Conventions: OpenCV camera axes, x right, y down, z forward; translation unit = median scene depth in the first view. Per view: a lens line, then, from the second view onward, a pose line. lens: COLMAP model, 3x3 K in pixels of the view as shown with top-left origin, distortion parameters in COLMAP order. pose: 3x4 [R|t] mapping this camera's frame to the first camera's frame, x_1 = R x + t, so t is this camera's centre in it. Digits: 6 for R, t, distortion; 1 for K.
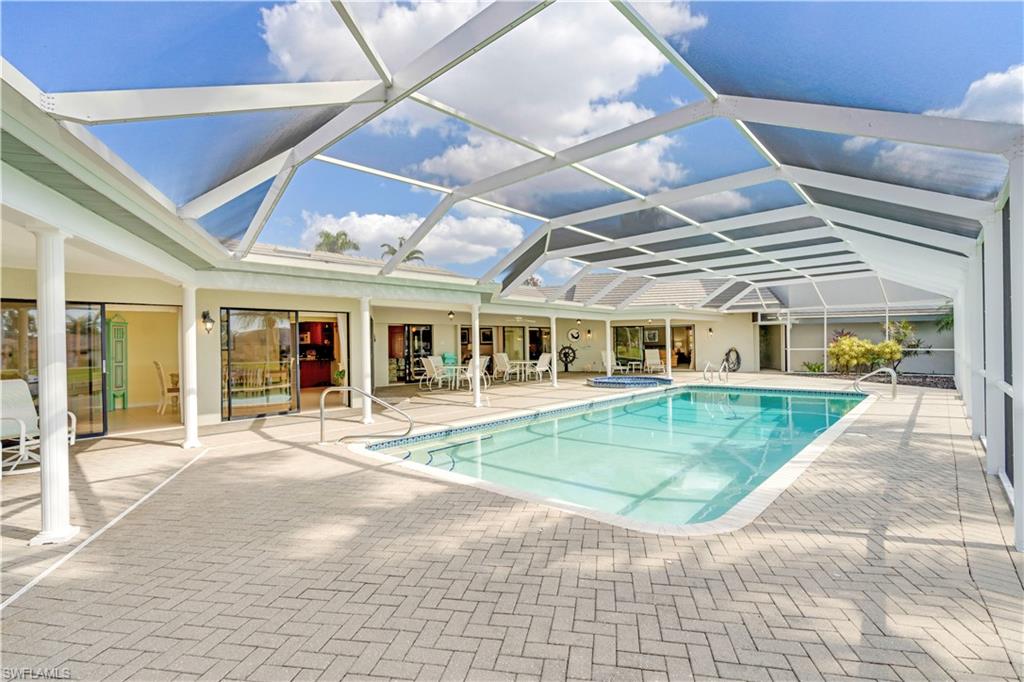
lens RADIAL K [[463.1, 0, 502.9], [0, 463.1, 343.5], [0, 0, 1]] dist [-0.016840, 0.000178]
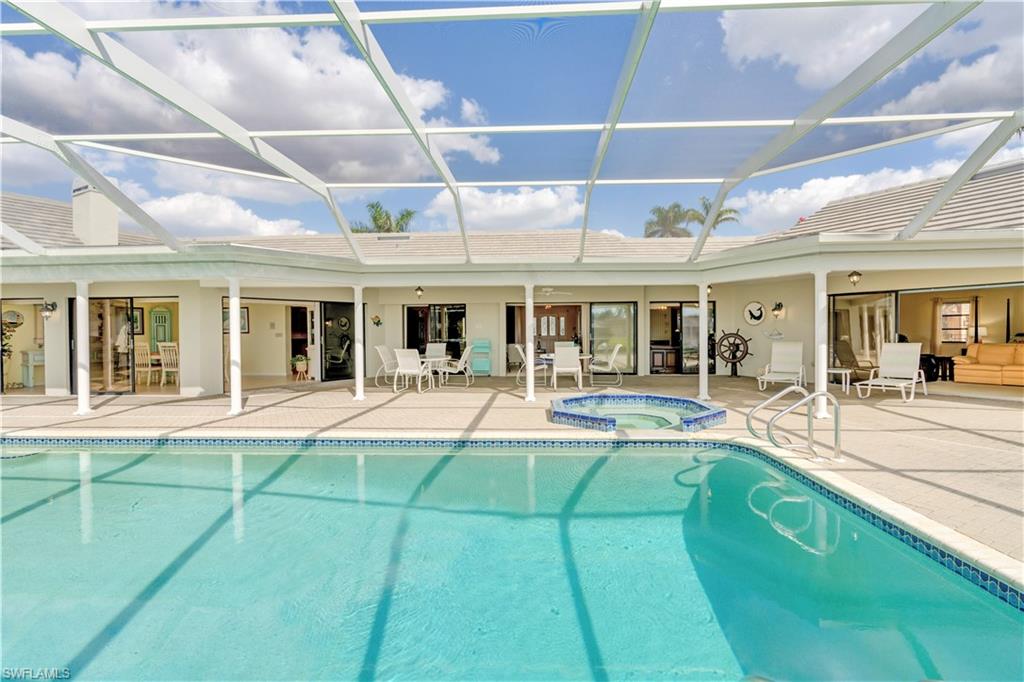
lens RADIAL K [[467.6, 0, 514.6], [0, 467.6, 335.2], [0, 0, 1]] dist [-0.015207, 0.006142]
pose [[0.658622, 0.015724, -0.752309, 0.479994], [-0.000467, 0.999790, 0.020488, -0.003432], [0.752474, -0.013142, 0.658491, 0.501754]]
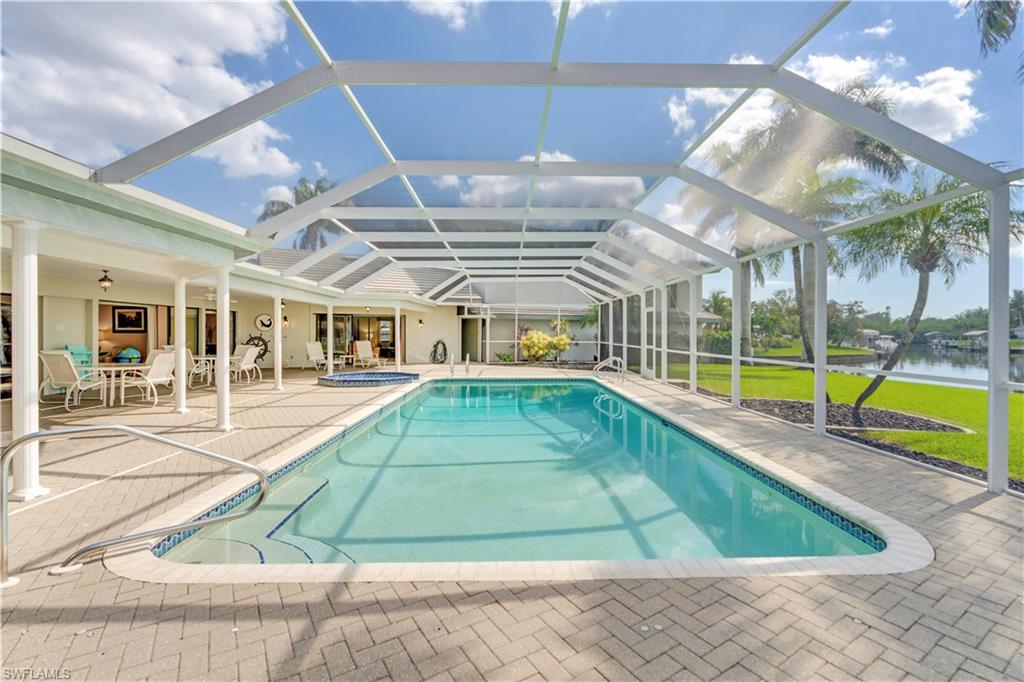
lens RADIAL K [[475.9, 0, 512.0], [0, 475.9, 341.0], [0, 0, 1]] dist [-0.014055, 0.000202]
pose [[0.715635, 0.005037, 0.698456, -0.133066], [-0.014154, 0.999873, 0.007291, 0.002517], [-0.698331, -0.015103, 0.715615, 0.158960]]
